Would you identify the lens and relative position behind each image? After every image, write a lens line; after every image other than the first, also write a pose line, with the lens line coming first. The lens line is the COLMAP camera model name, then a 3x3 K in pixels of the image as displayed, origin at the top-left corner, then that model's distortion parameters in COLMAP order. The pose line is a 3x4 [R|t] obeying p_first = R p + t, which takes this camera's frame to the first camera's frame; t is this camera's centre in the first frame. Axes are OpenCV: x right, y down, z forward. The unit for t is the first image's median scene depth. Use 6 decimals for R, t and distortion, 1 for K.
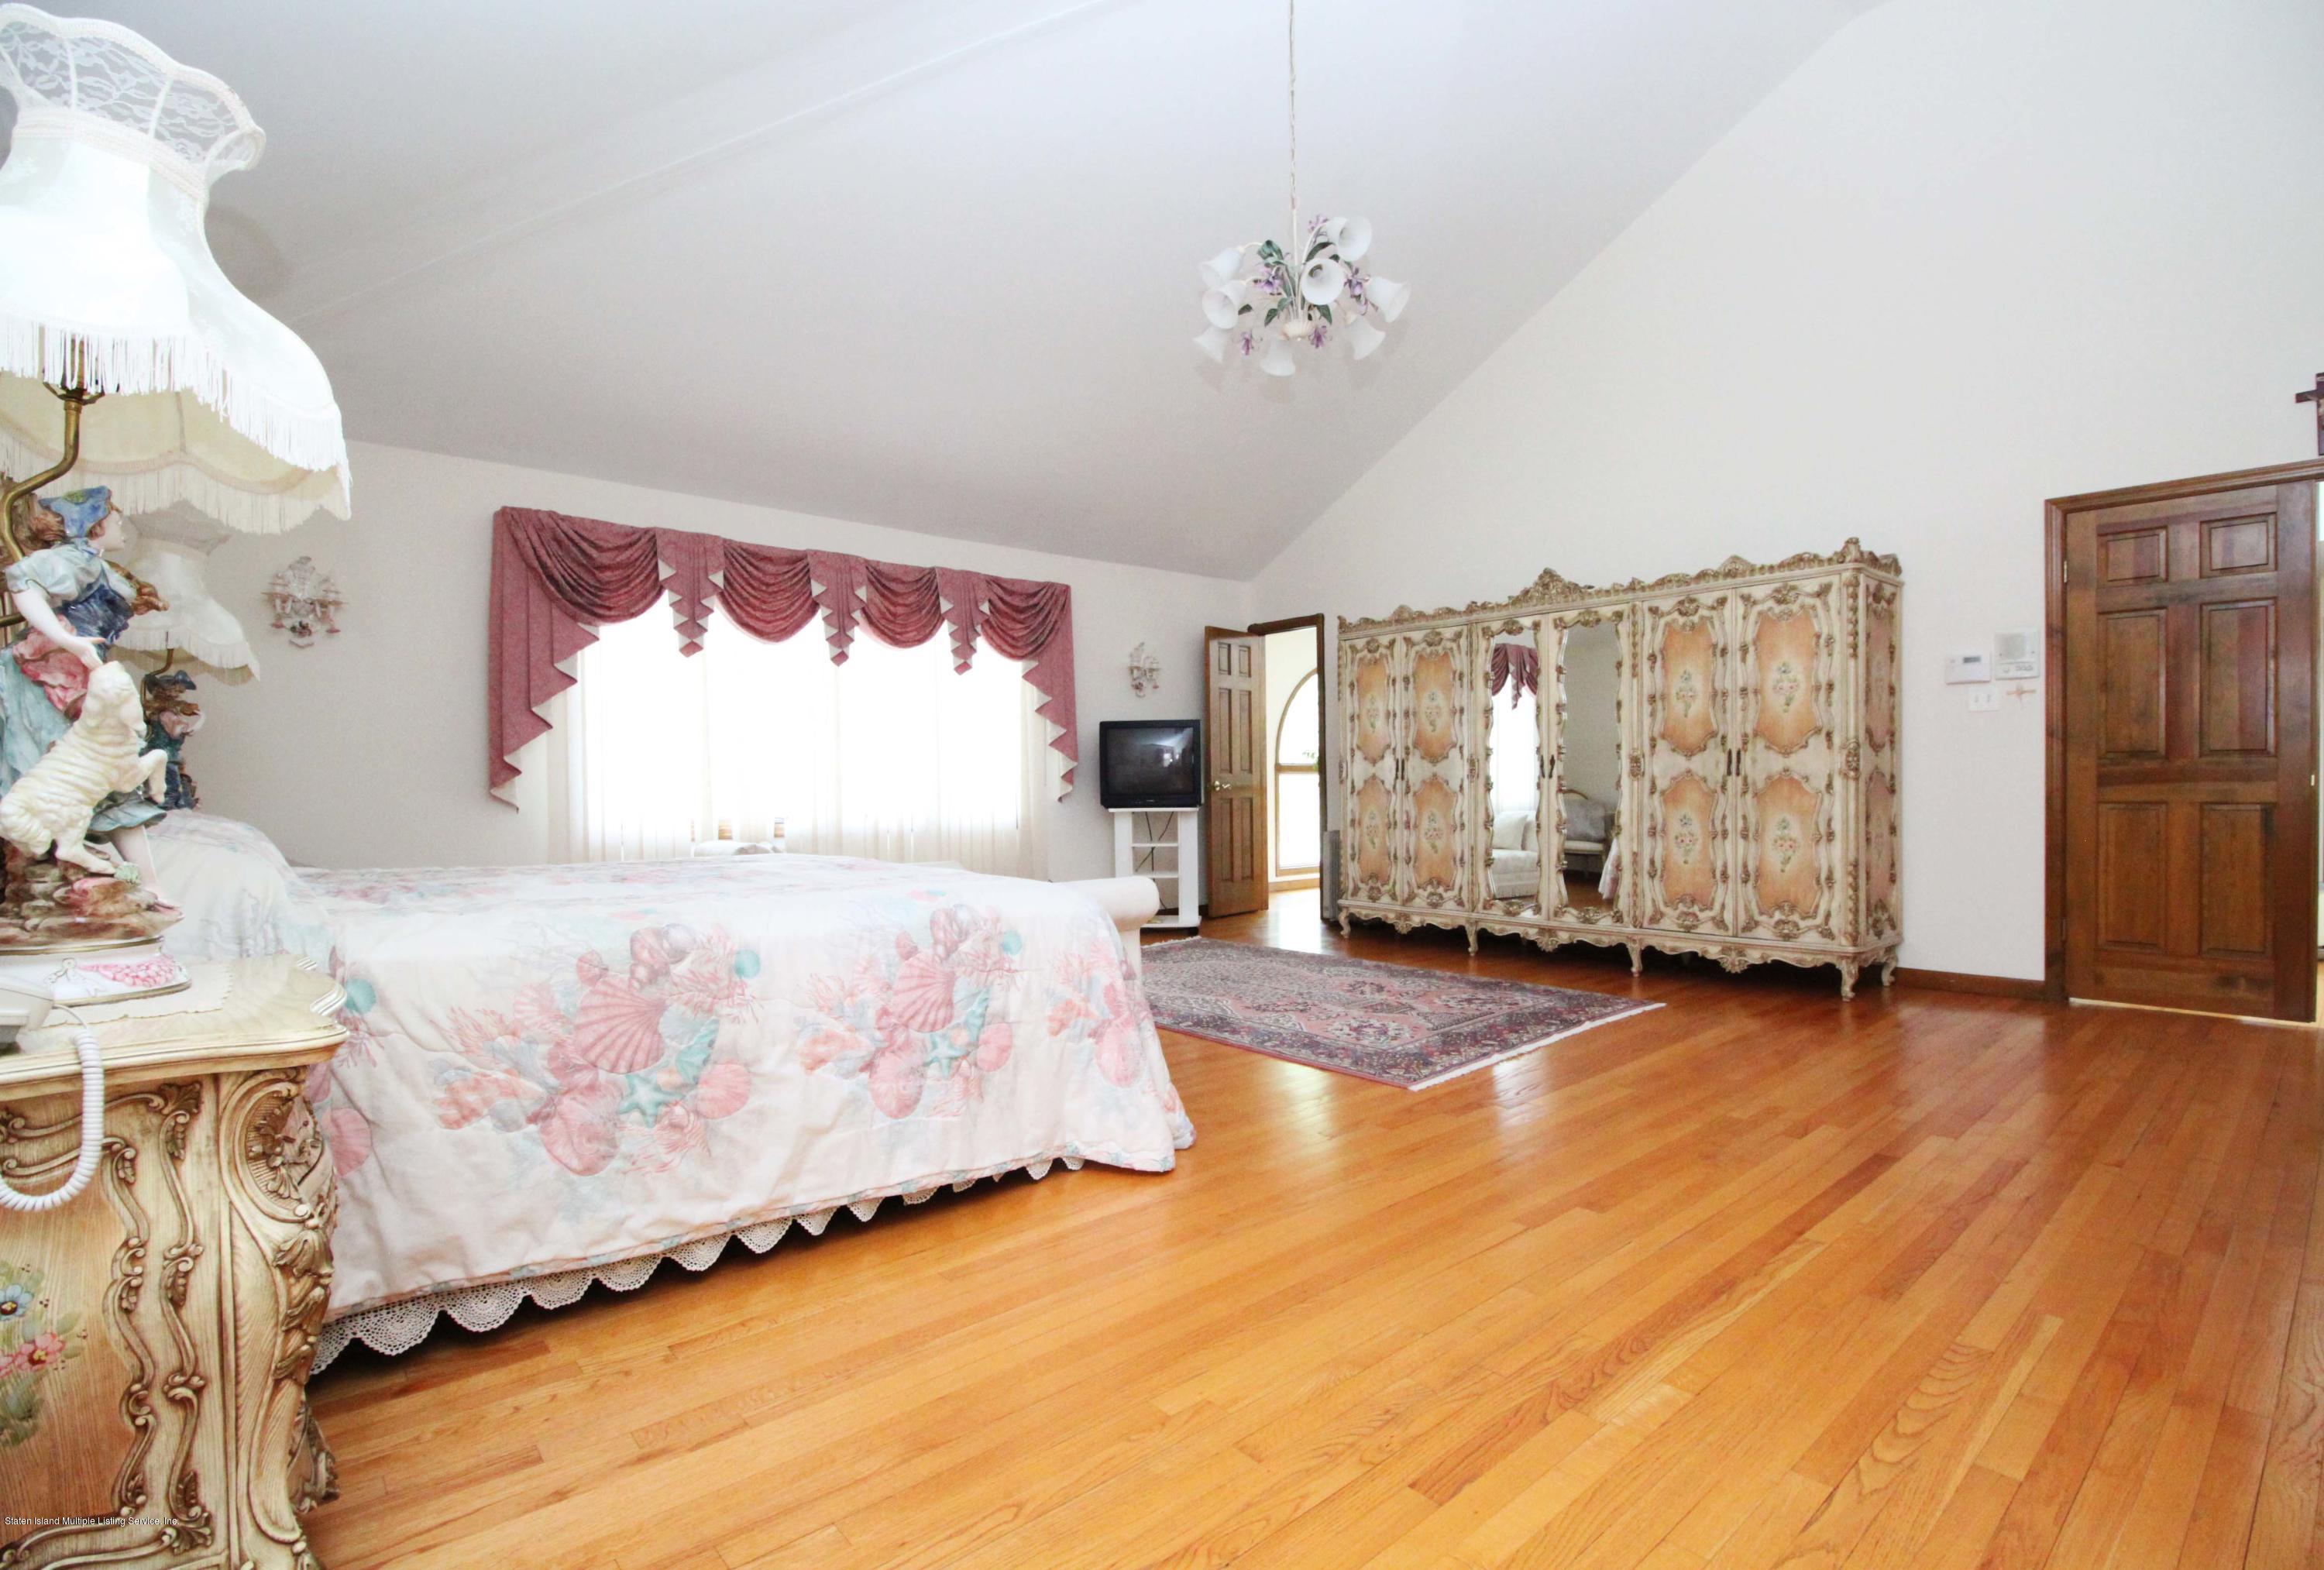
lens RADIAL K [[1094.7, 0, 1192.1], [0, 1094.7, 793.4], [0, 0, 1]] dist [0.000934, -0.014038]
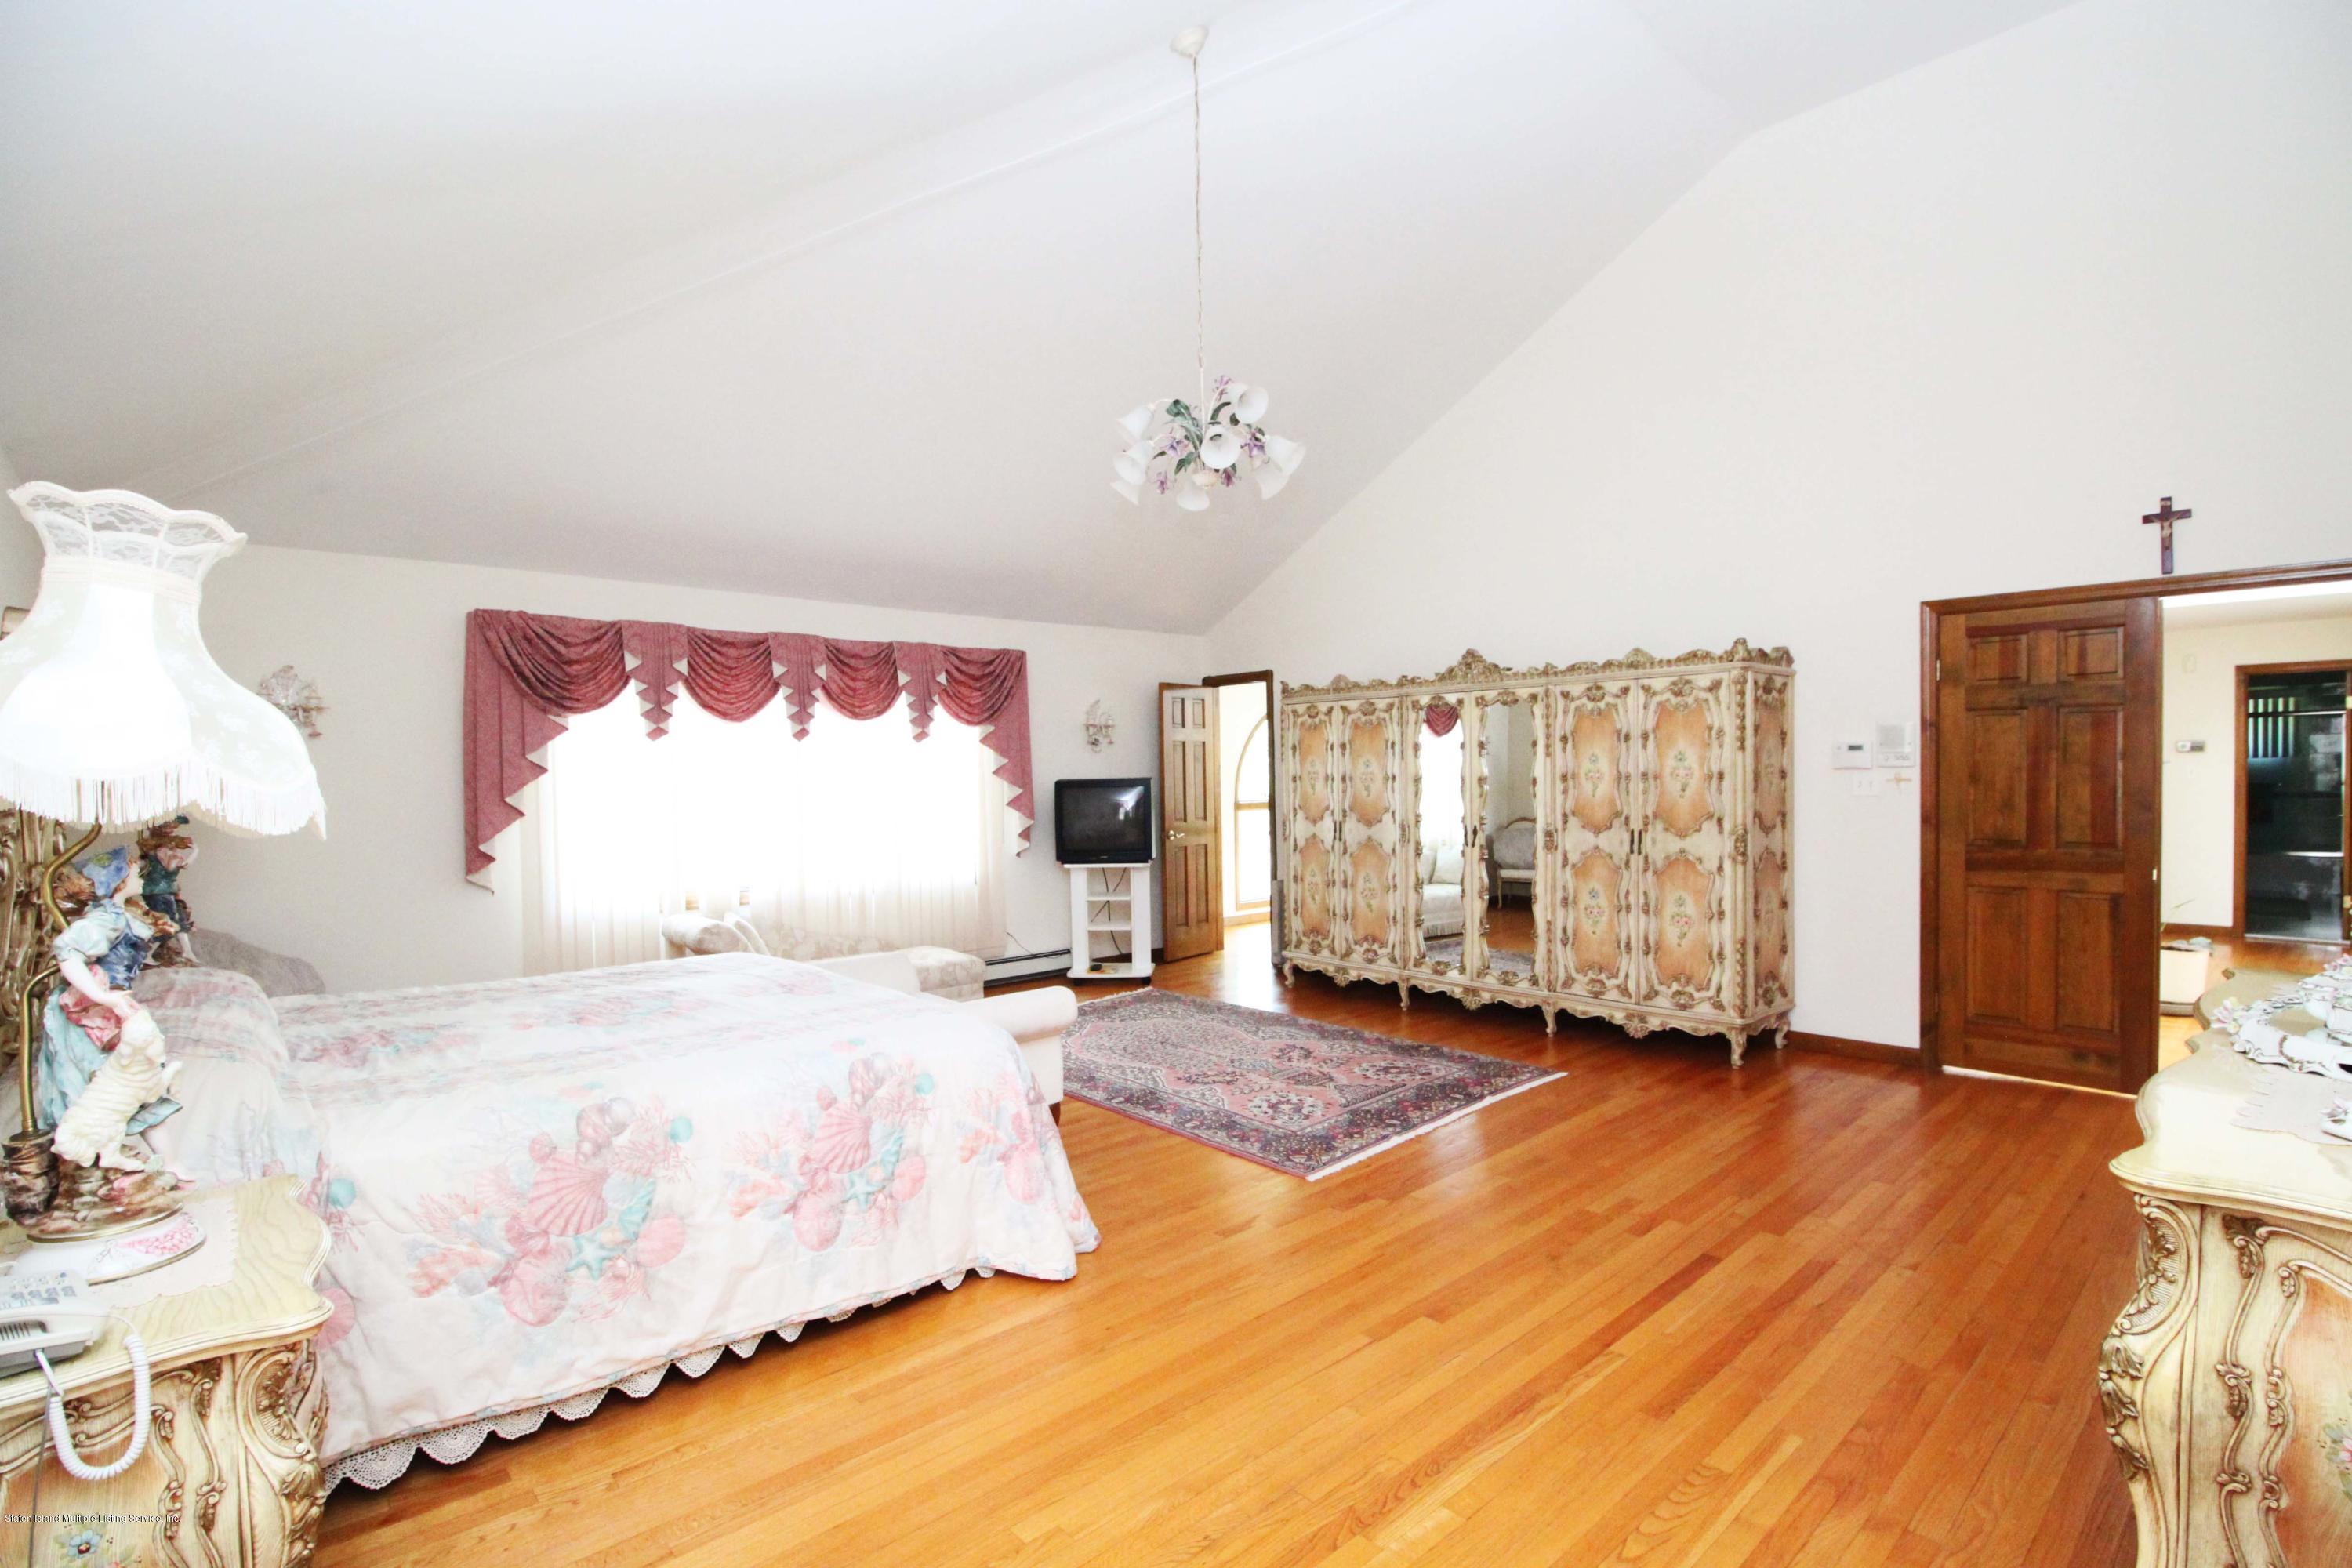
lens RADIAL K [[1094.8, 0, 1193.1], [0, 1094.8, 792.7], [0, 0, 1]] dist [-0.001335, -0.012137]
pose [[0.999944, -0.005367, 0.009089, 0.056745], [0.005277, 0.999937, 0.009891, -0.095605], [-0.009142, -0.009843, 0.999910, -0.069083]]
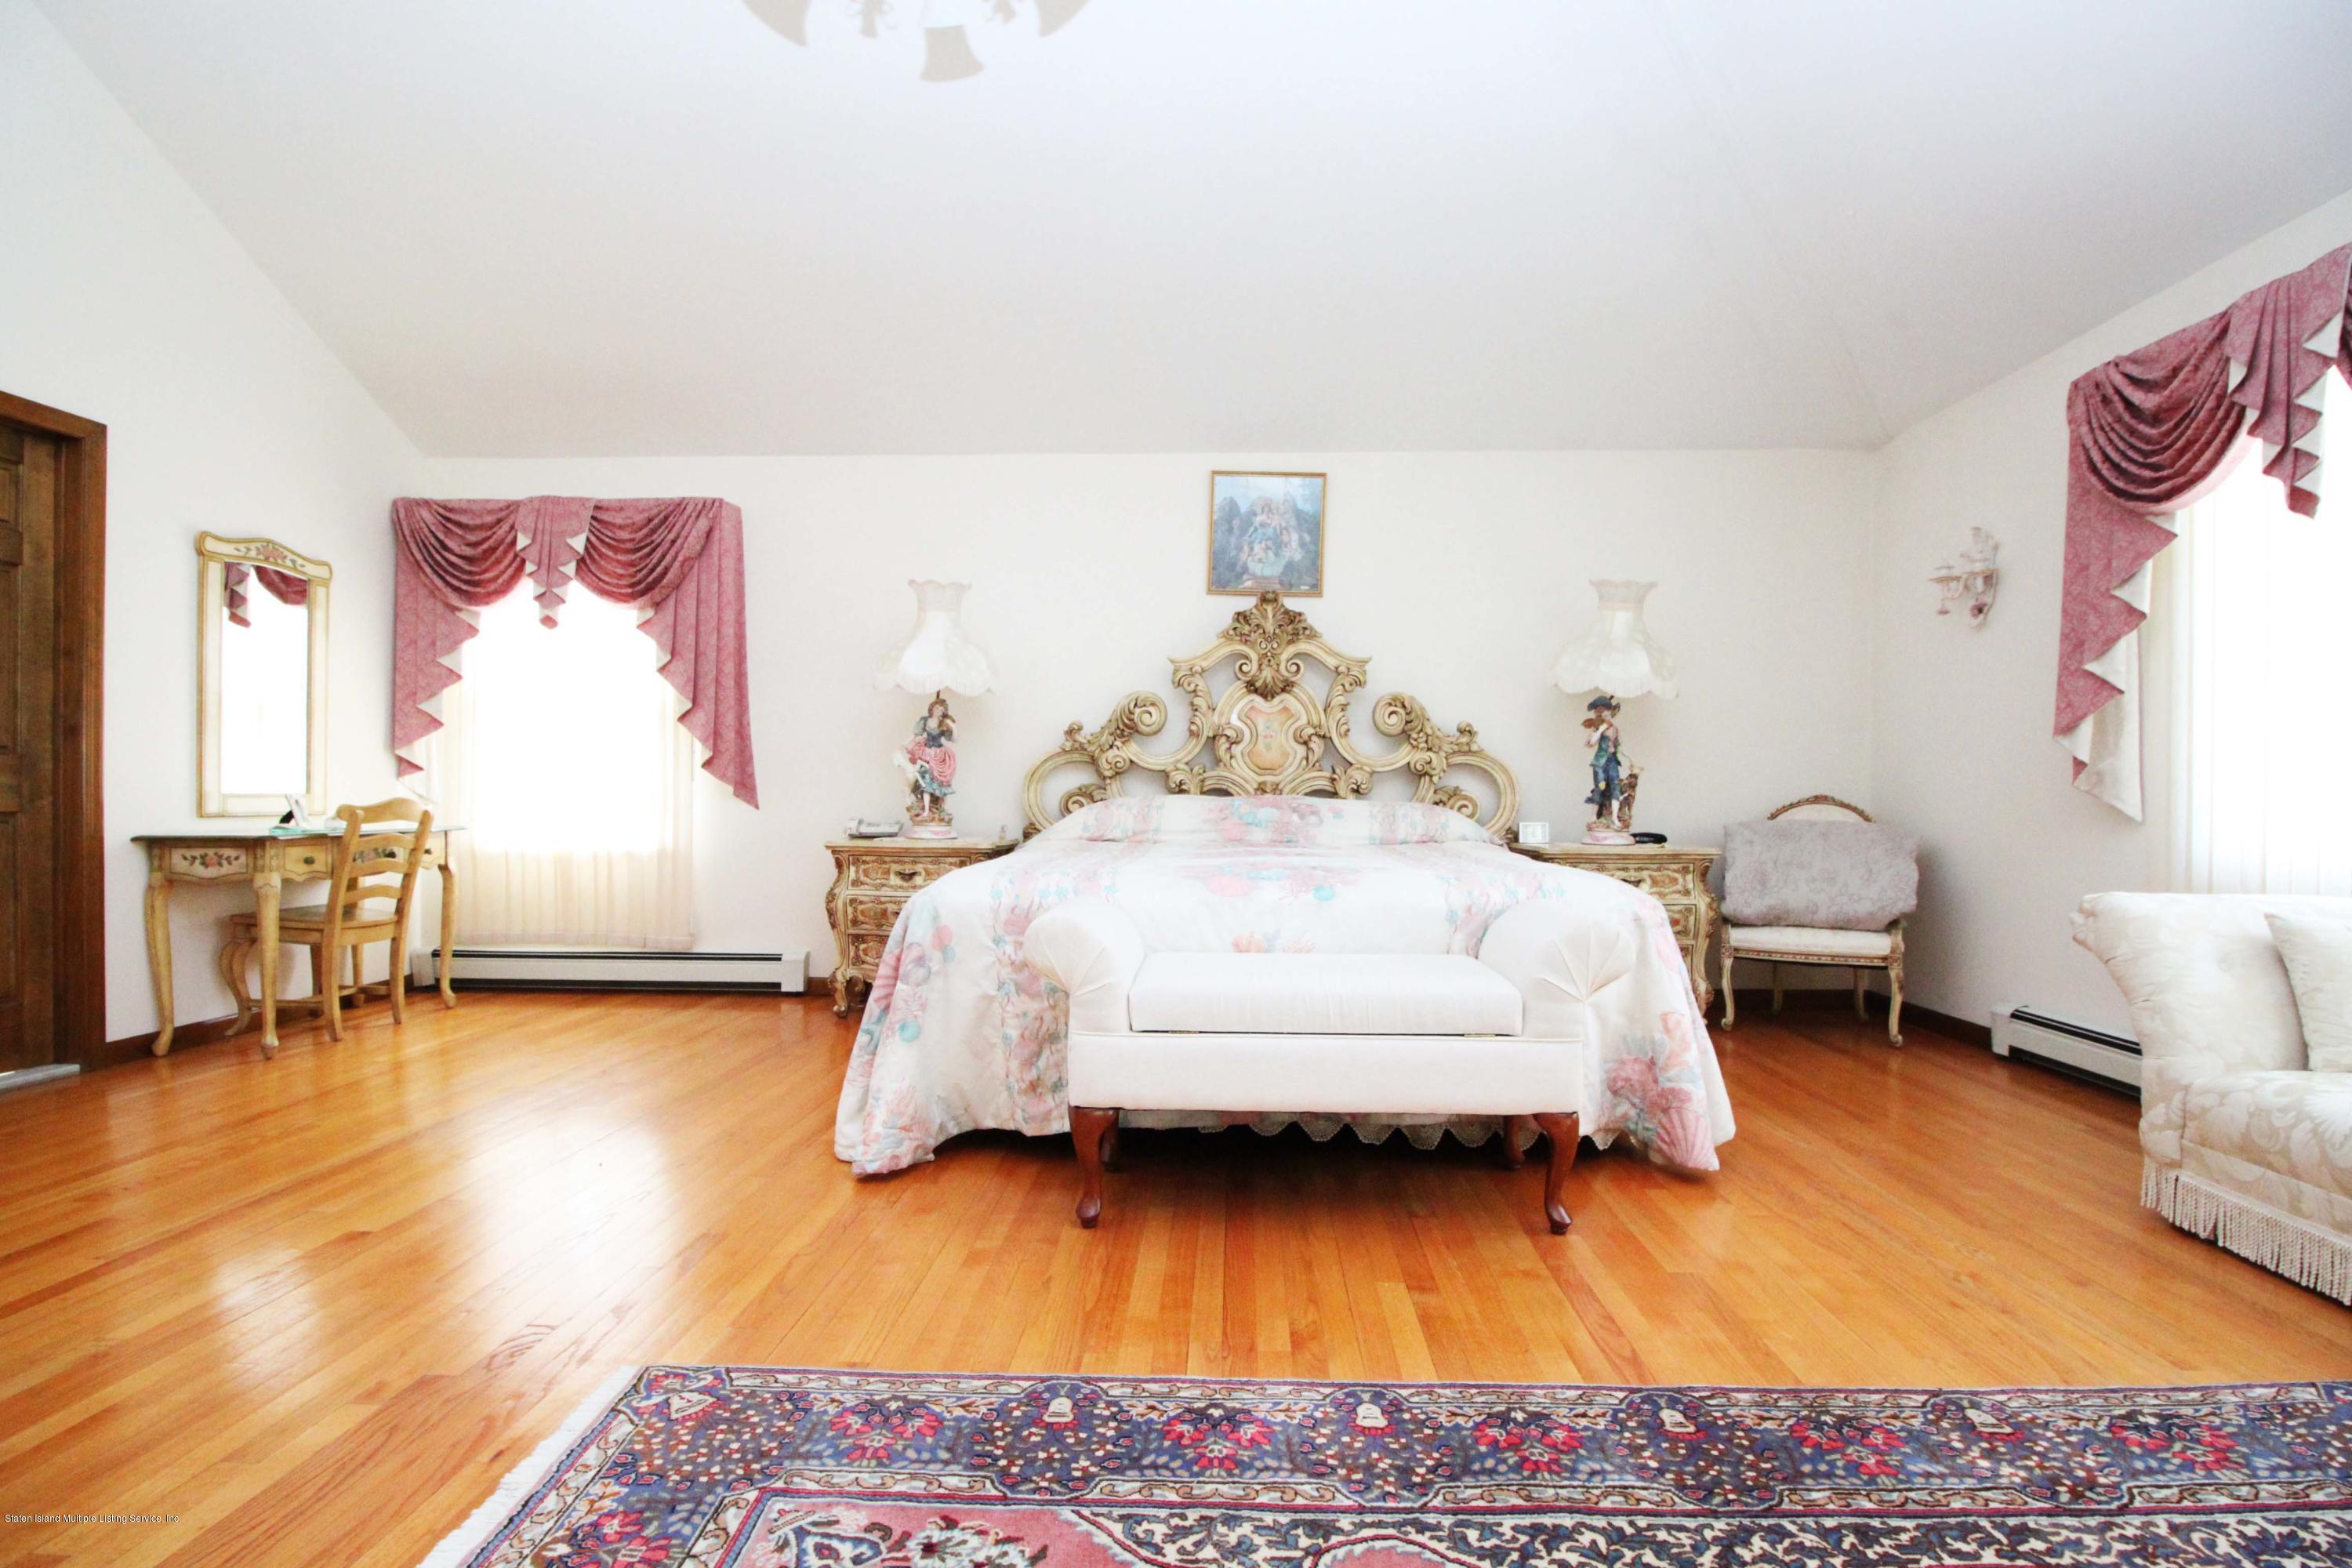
lens RADIAL K [[1121.4, 0, 1191.3], [0, 1121.4, 788.5], [0, 0, 1]] dist [0.000933, -0.013824]
pose [[-0.698207, 0.002628, -0.715891, 0.290459], [-0.004930, 0.999952, 0.008479, -0.004872], [0.715879, 0.009449, -0.698161, 1.148199]]
